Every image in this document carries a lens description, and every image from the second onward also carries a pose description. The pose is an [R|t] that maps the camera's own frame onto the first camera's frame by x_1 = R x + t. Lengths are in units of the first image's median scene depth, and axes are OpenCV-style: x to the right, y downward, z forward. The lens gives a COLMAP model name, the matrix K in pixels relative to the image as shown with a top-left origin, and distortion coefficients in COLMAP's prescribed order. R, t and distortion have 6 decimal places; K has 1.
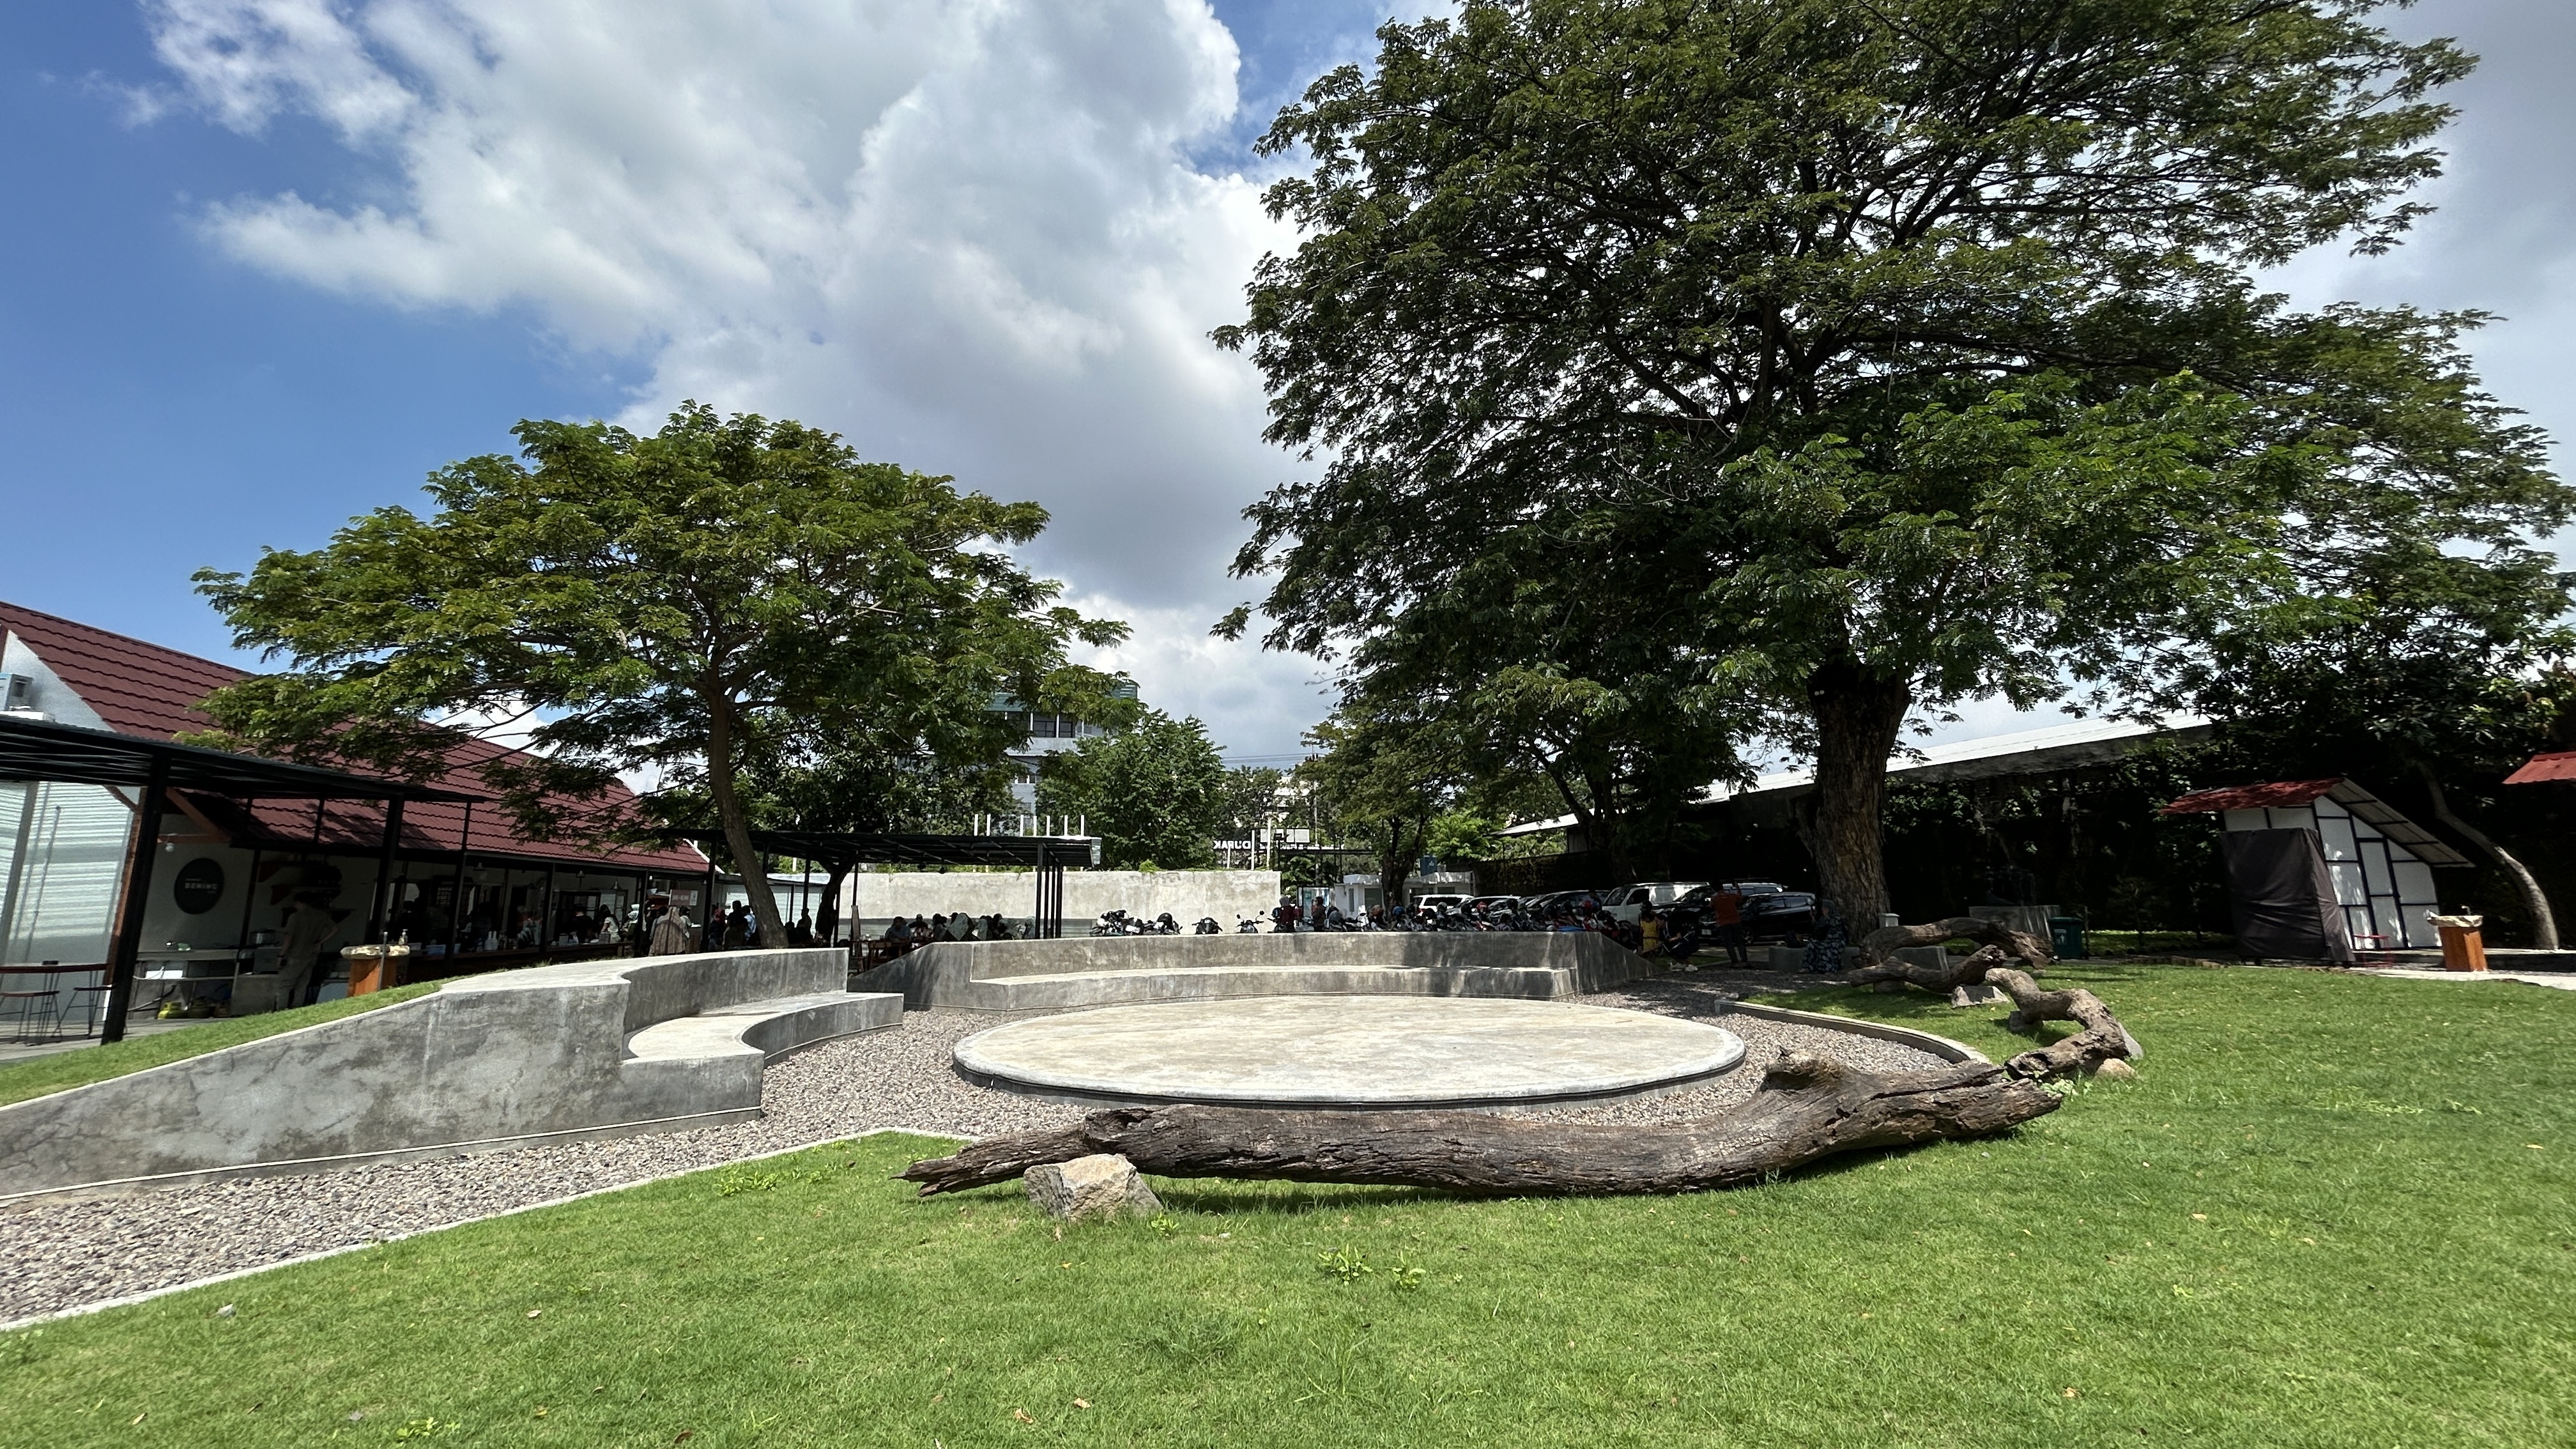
lens RADIAL K [[1041.8, 0, 1288.9], [0, 1041.8, 729.2], [0, 0, 1]] dist [-0.000856, -0.000001]
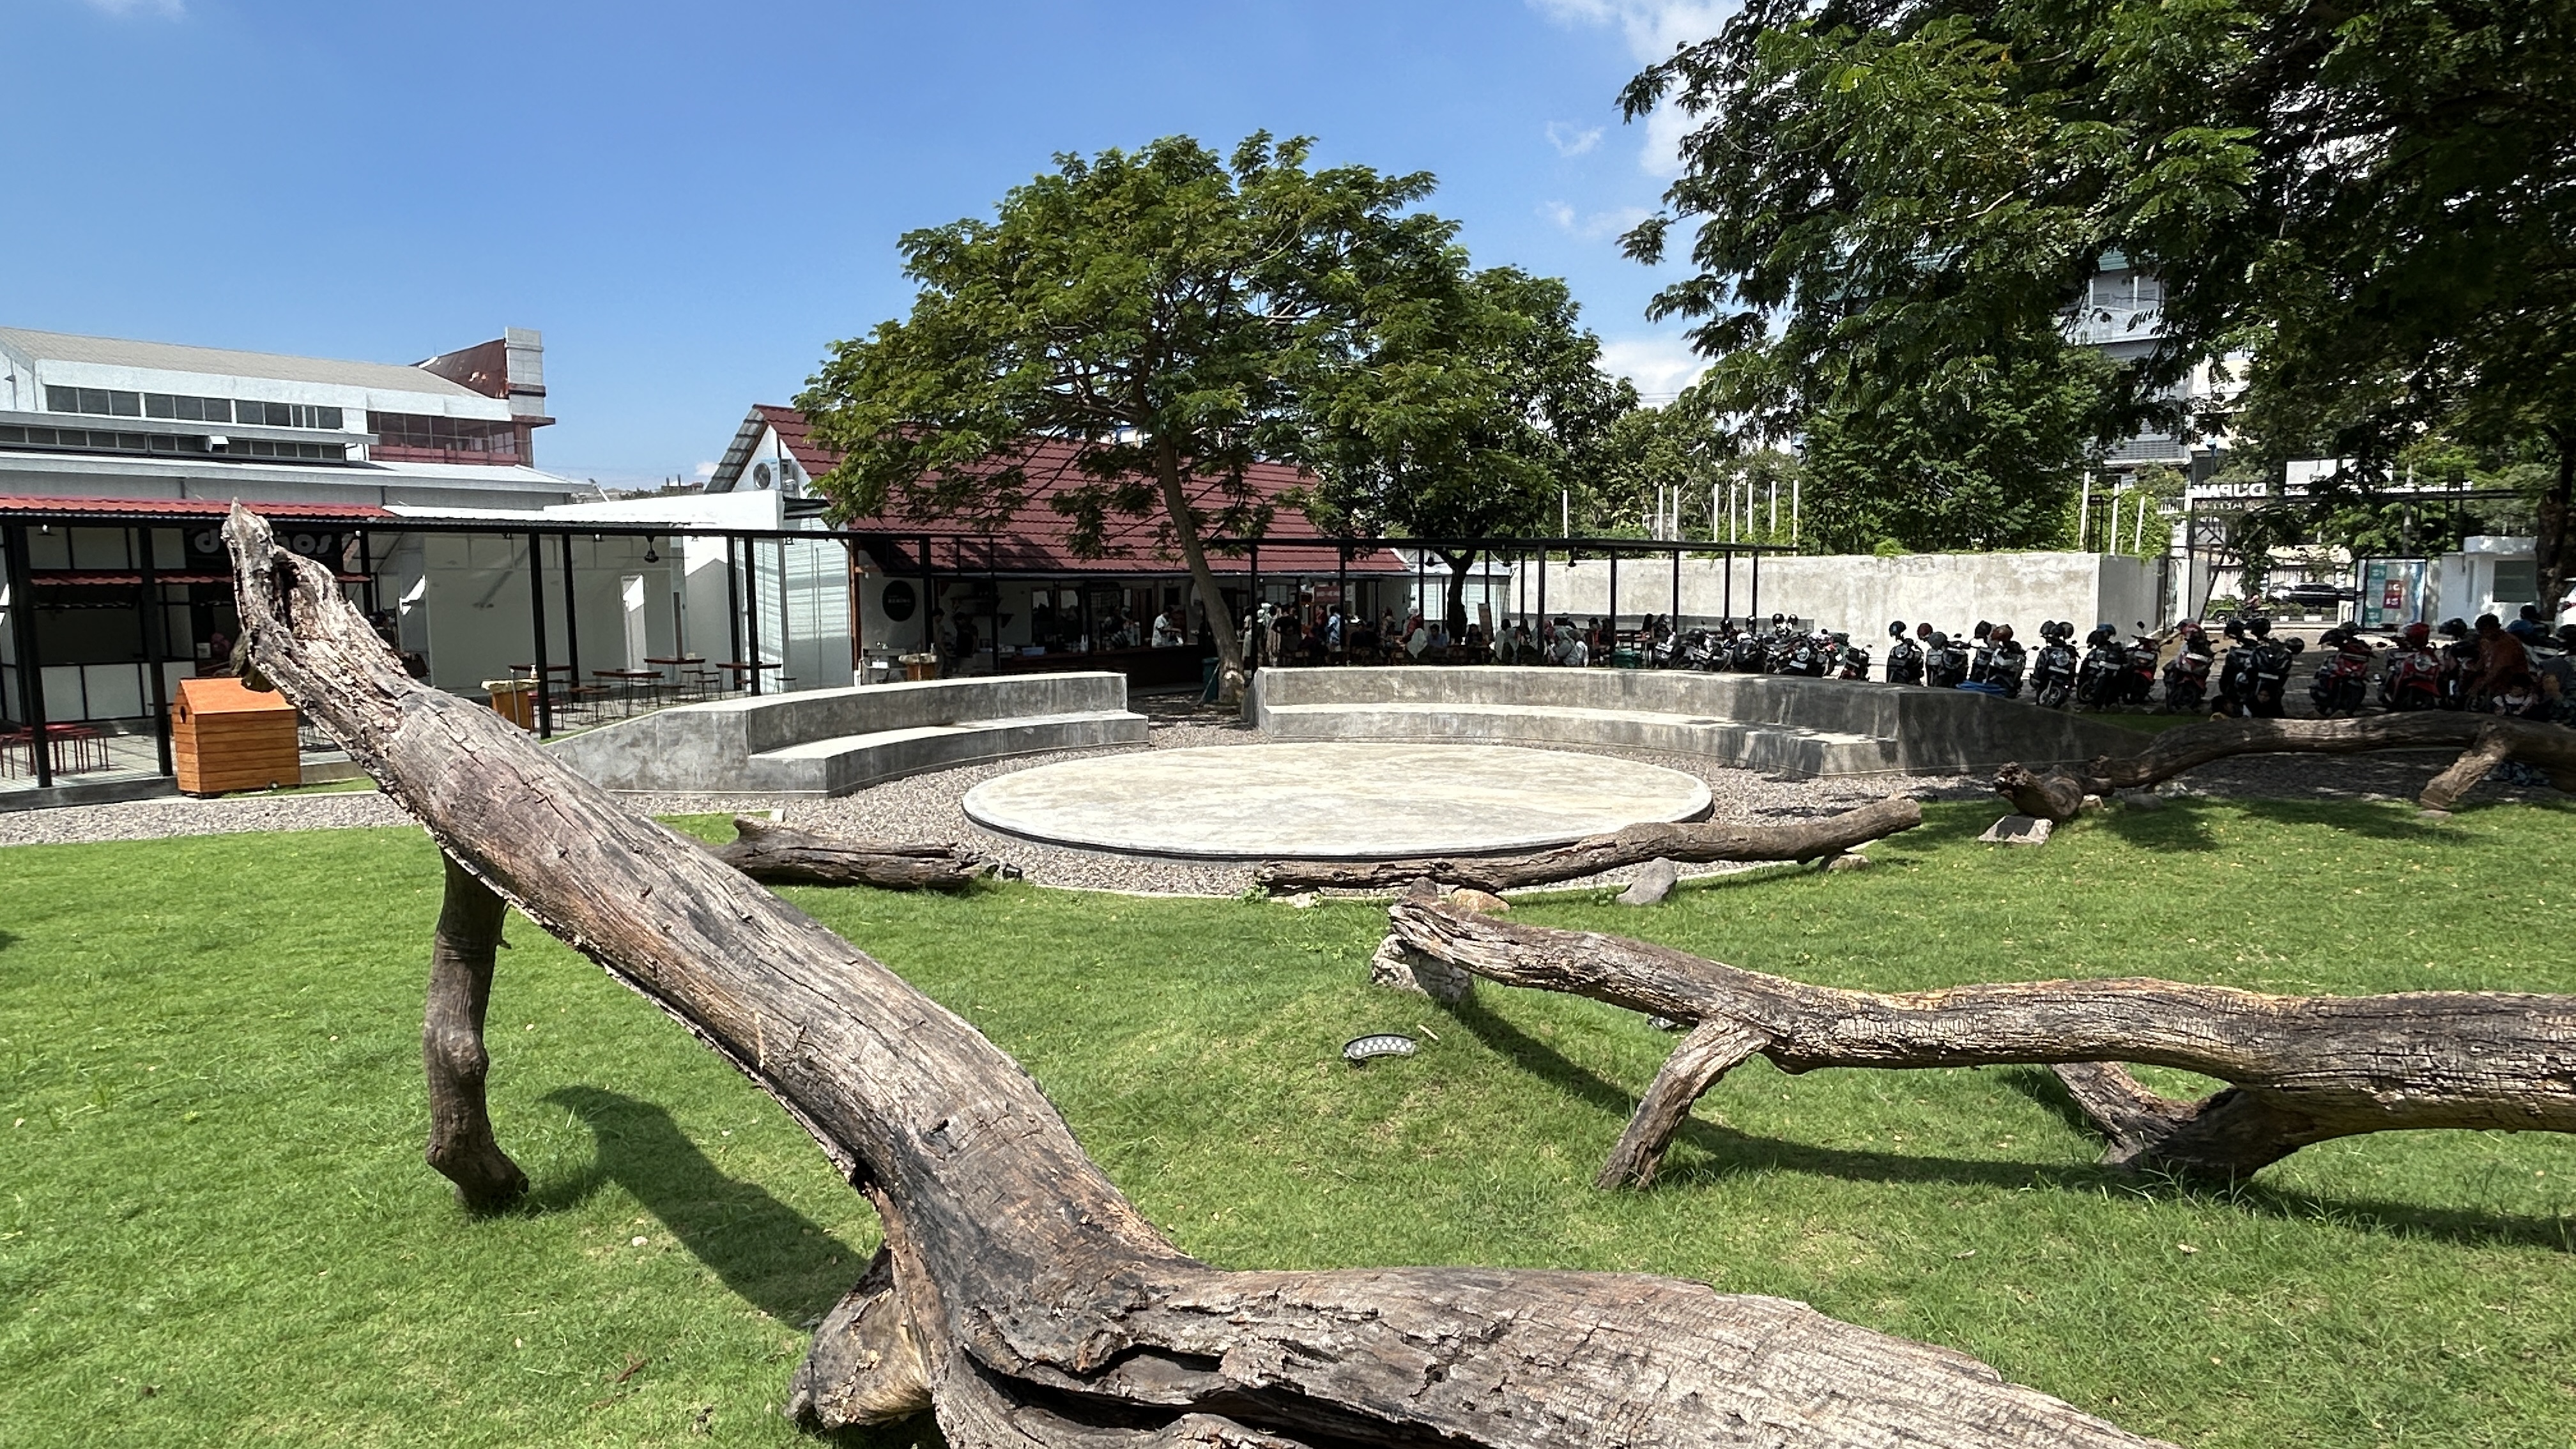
lens RADIAL K [[1453.7, 0, 1289.7], [0, 1453.7, 730.9], [0, 0, 1]] dist [-0.006011, -0.000477]
pose [[0.722783, 0.076537, -0.686824, 0.681593], [0.116880, 0.965993, 0.230645, -0.066173], [0.681120, -0.246982, 0.689257, 0.000278]]
